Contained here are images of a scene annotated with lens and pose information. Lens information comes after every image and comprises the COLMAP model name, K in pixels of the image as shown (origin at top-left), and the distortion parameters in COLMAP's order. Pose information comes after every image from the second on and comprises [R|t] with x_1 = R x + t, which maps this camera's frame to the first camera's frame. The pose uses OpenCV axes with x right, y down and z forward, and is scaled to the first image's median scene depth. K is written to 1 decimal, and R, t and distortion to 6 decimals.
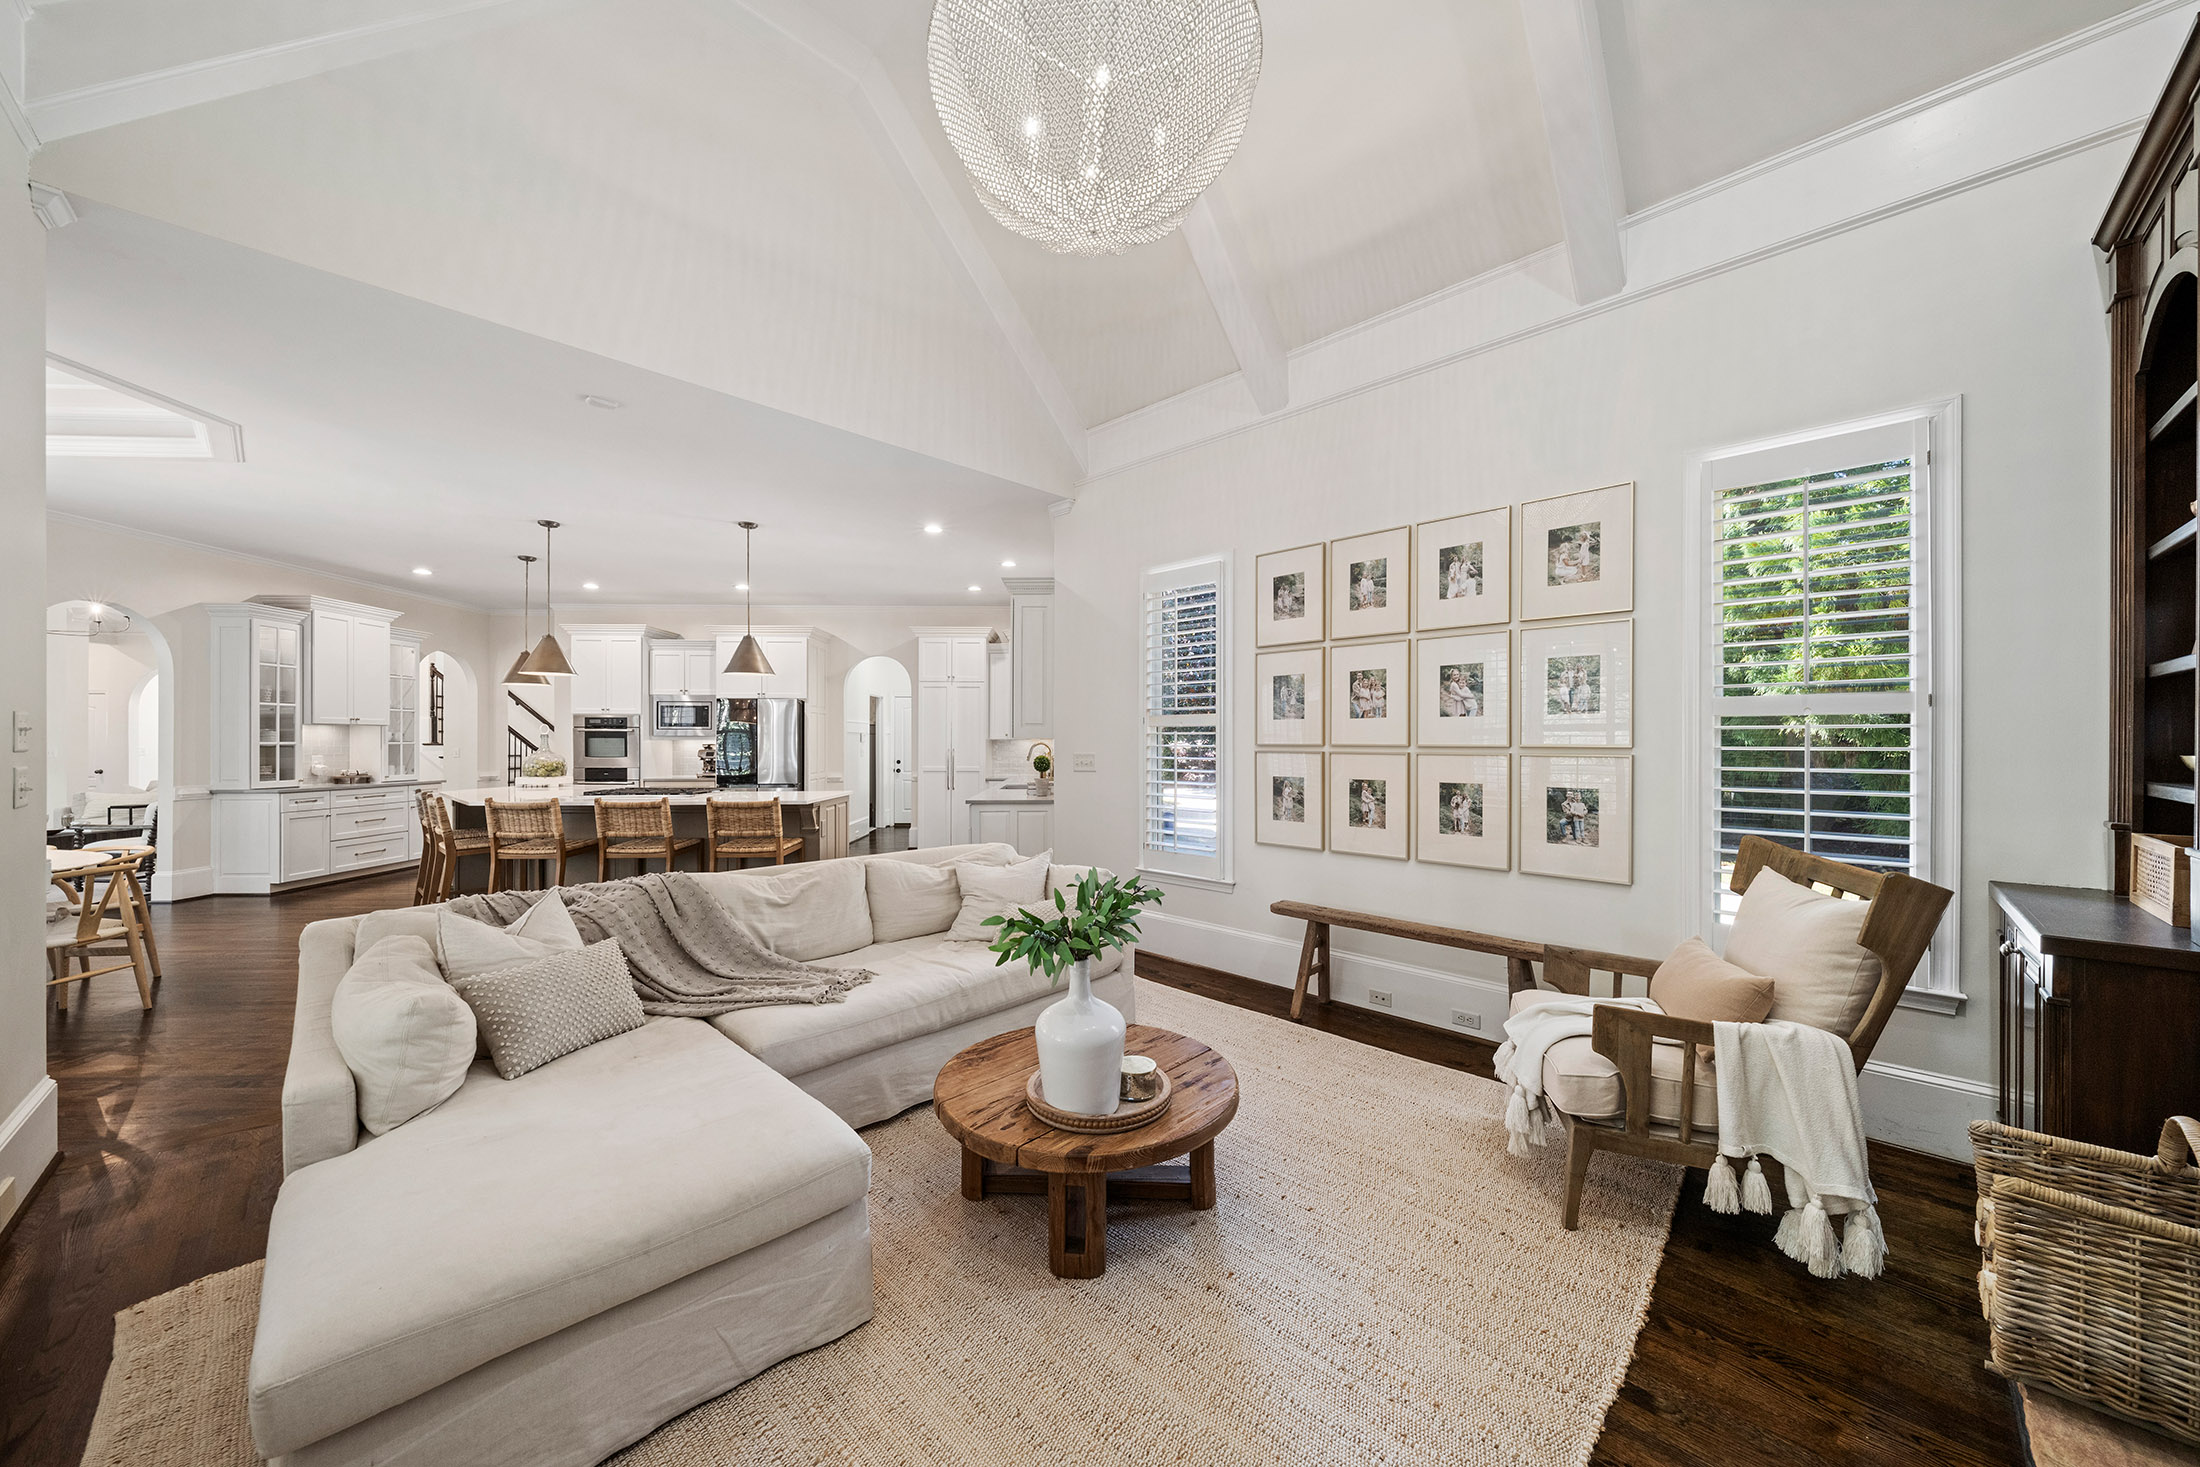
lens RADIAL K [[778.3, 0, 1106.5], [0, 778.3, 740.3], [0, 0, 1]] dist [0.000562, 0.000287]
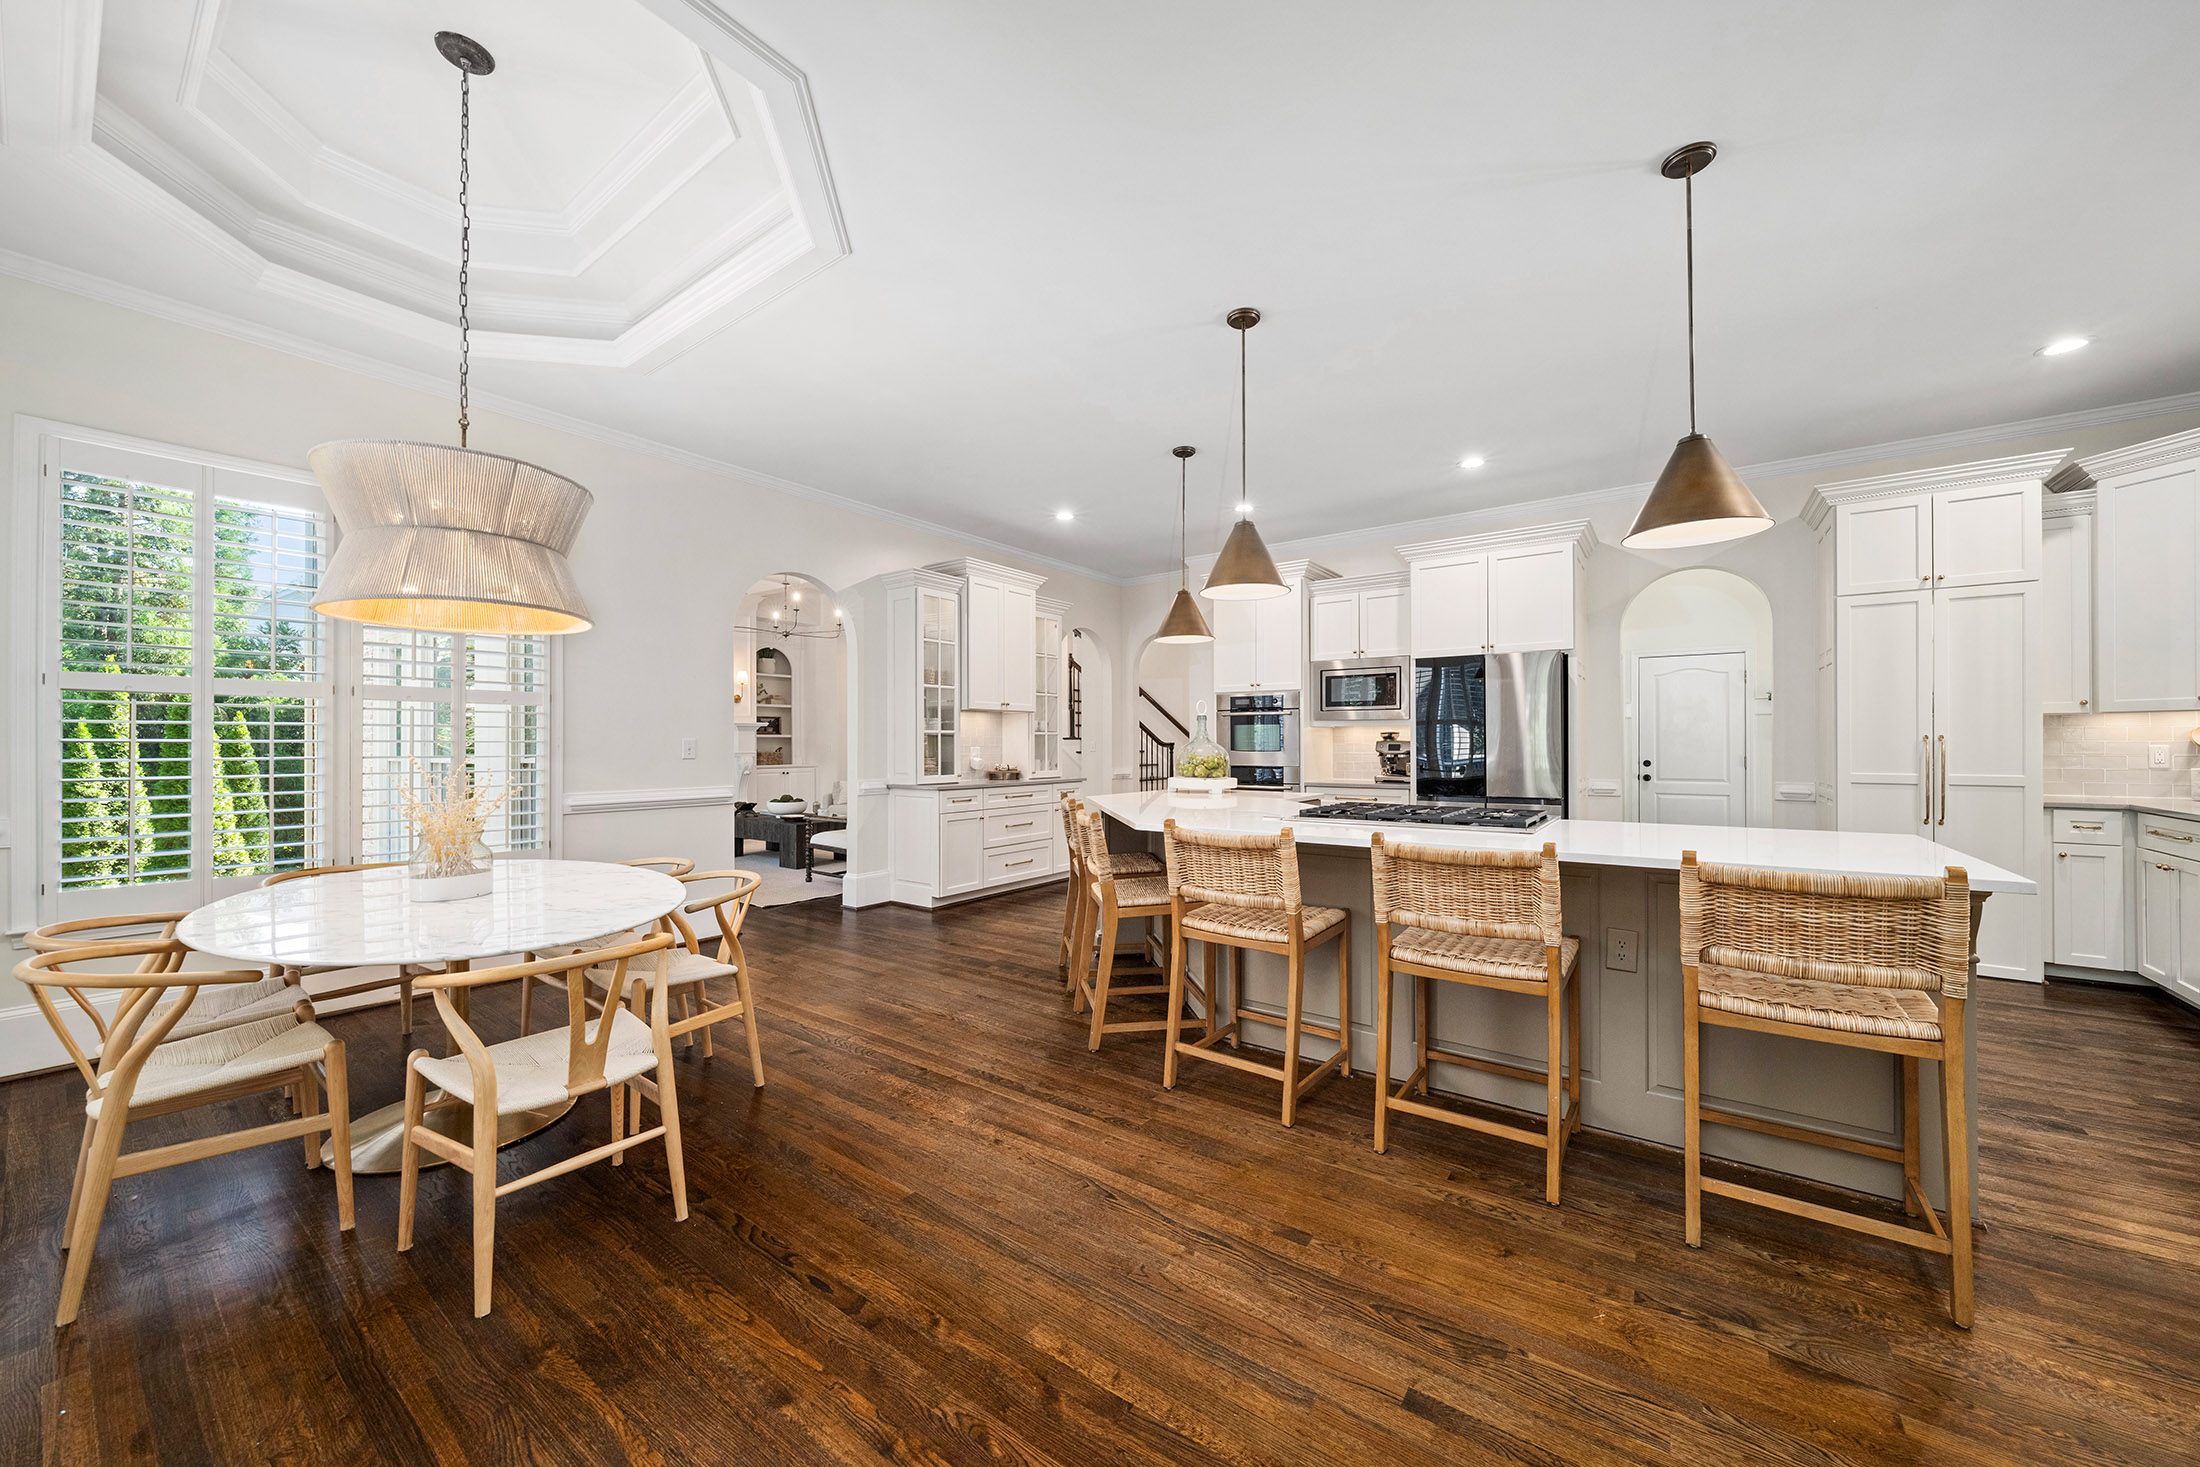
lens RADIAL K [[778.3, 0, 1106.5], [0, 778.3, 740.3], [0, 0, 1]] dist [0.000562, 0.000287]
pose [[0.790218, -0.006185, -0.612794, -0.368495], [0.004373, 0.999981, -0.004455, 0.016845], [0.612810, 0.000840, 0.790230, 0.408463]]
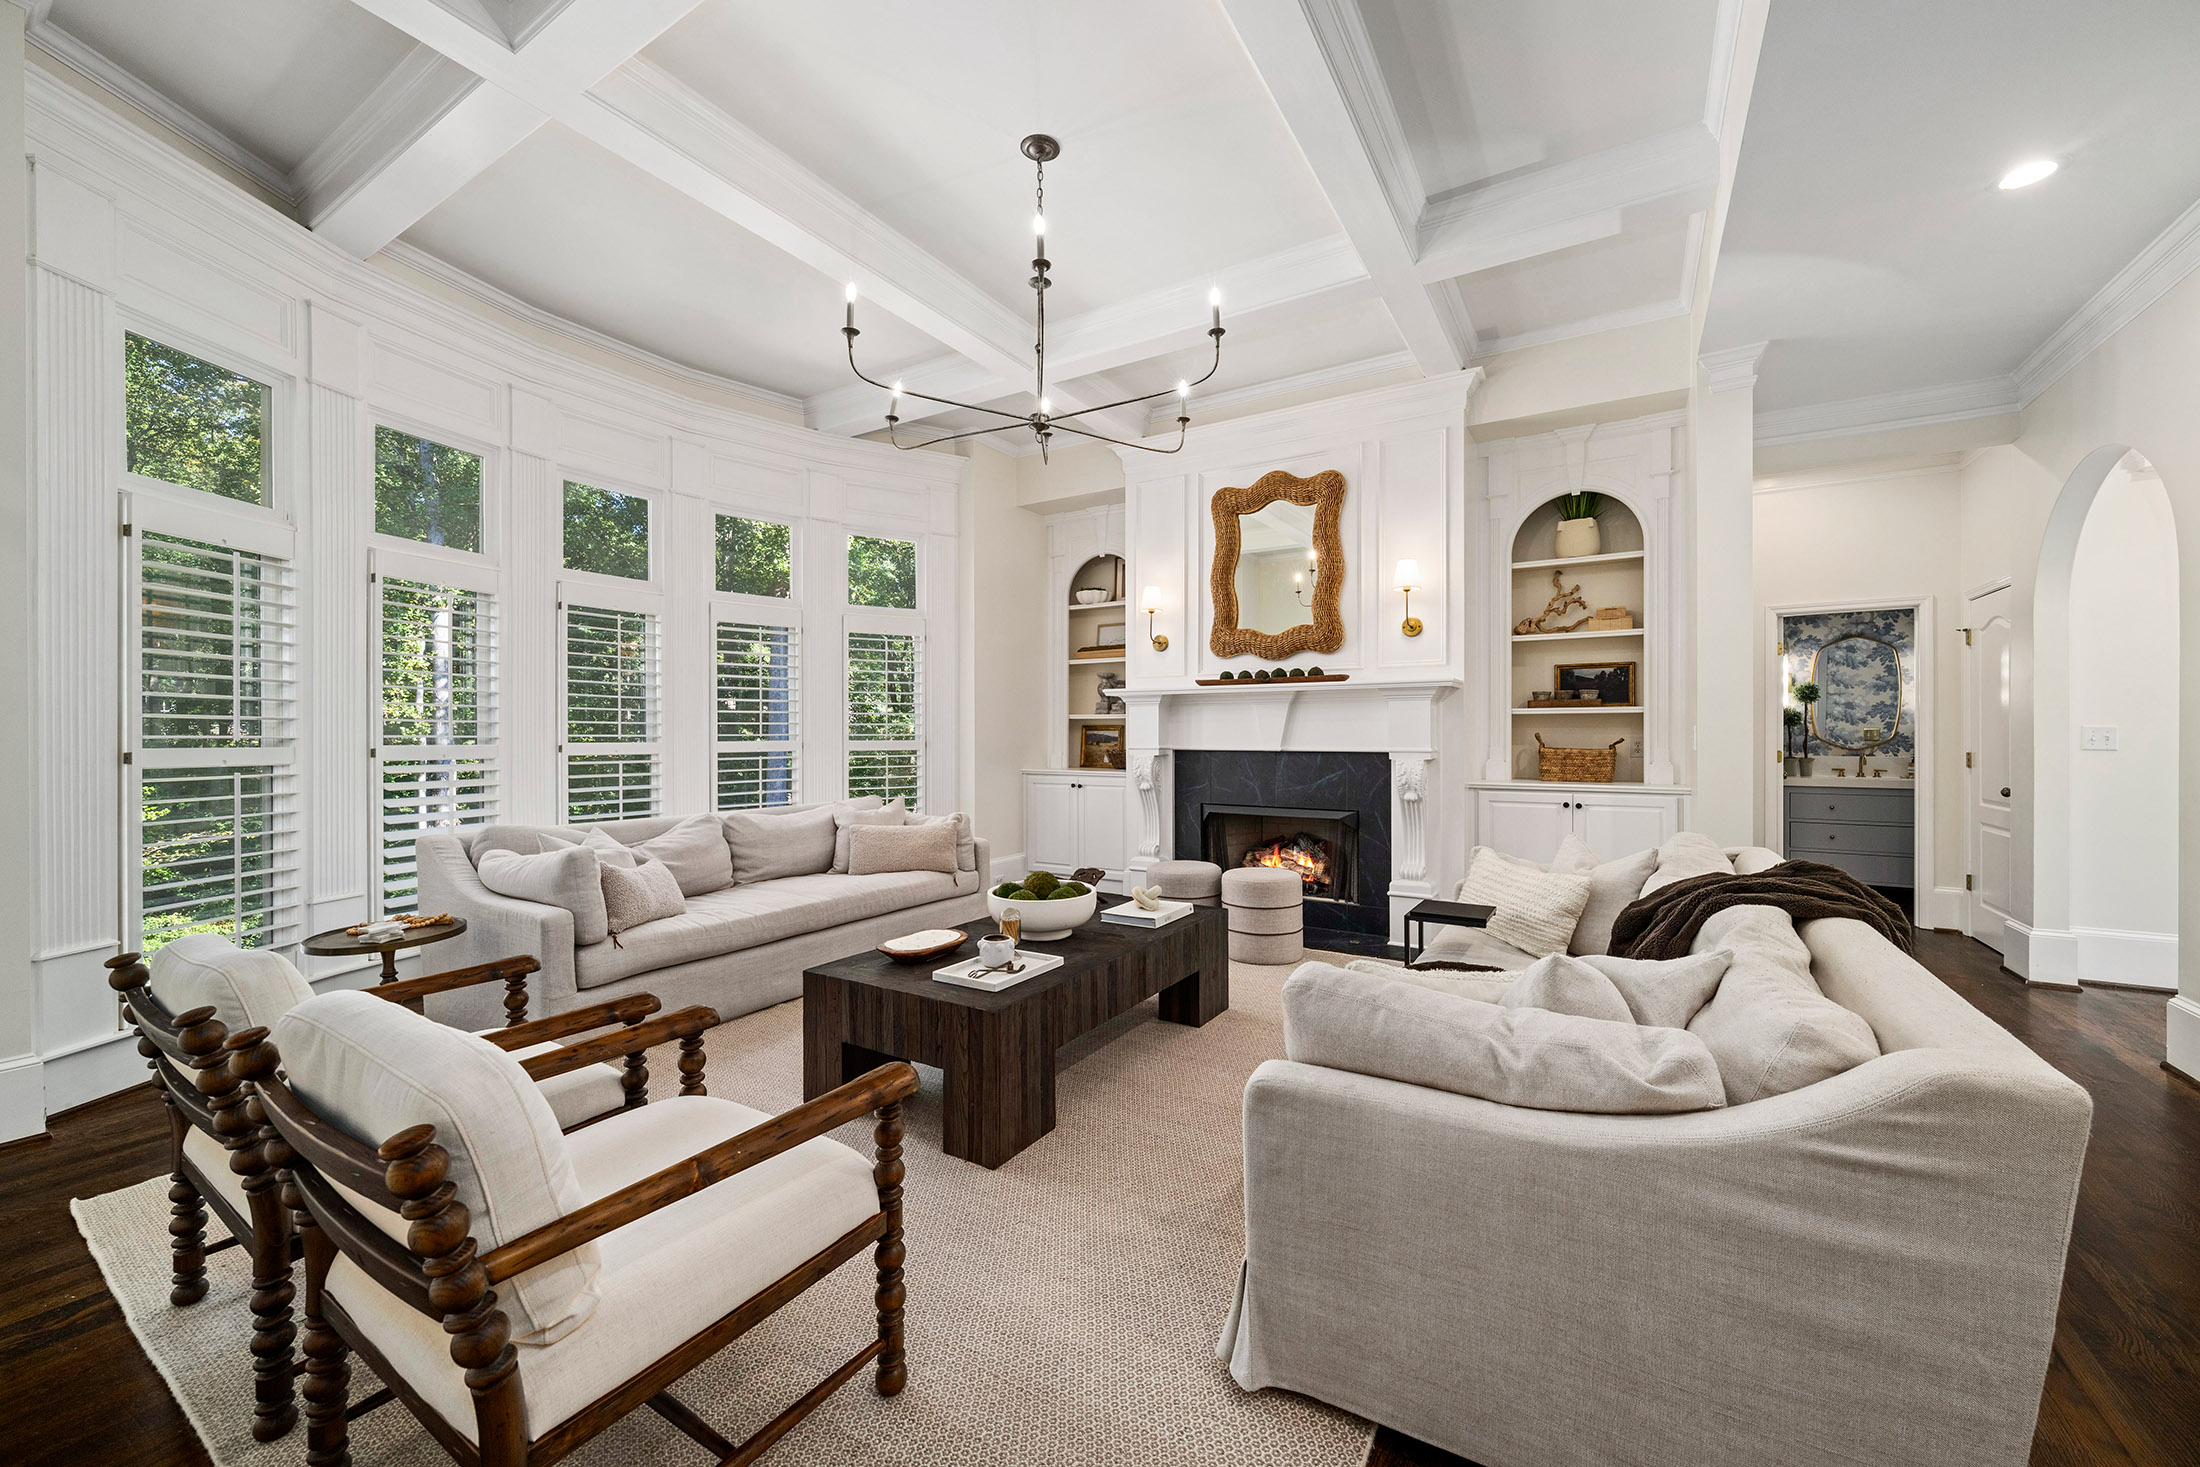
lens RADIAL K [[846.1, 0, 1100.0], [0, 846.1, 733.5], [0, 0, 1]] dist [-0.000029, -0.000004]
pose [[-0.550861, -0.001742, -0.834595, -1.067904], [0.000761, 0.999996, -0.002589, 0.018506], [0.834596, -0.002061, -0.550858, 1.280868]]
